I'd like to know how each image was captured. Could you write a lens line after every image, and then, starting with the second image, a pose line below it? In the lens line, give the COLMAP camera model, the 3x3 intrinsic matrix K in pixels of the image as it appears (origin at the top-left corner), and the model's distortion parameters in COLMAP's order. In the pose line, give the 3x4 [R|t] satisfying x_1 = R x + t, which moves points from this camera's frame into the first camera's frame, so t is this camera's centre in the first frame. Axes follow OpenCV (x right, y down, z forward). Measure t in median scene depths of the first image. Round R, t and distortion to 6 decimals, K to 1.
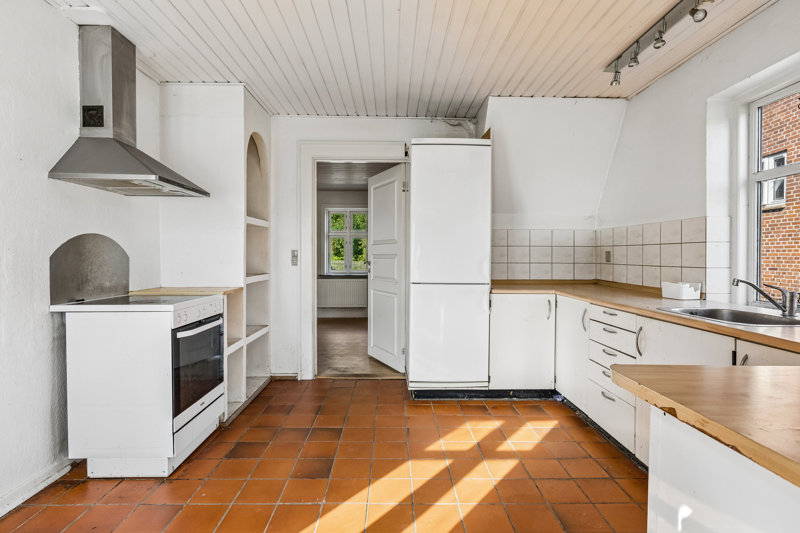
lens RADIAL K [[421.0, 0, 399.7], [0, 421.0, 263.9], [0, 0, 1]] dist [0.003930, -0.001277]
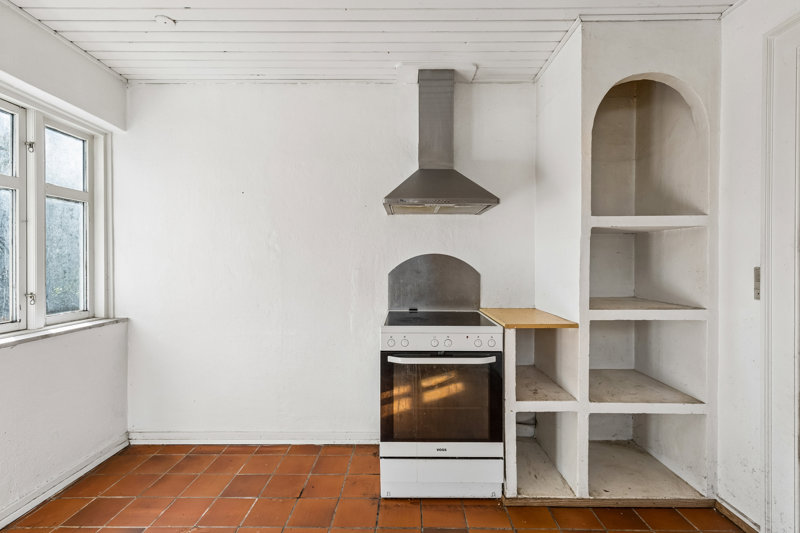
lens RADIAL K [[360.8, 0, 402.1], [0, 360.8, 264.0], [0, 0, 1]] dist [0.004012, 0.000634]
pose [[-0.029981, 0.001672, -0.999549, 0.235363], [-0.017048, 0.999852, 0.002184, -0.039983], [0.999405, 0.017106, -0.029948, 0.826752]]
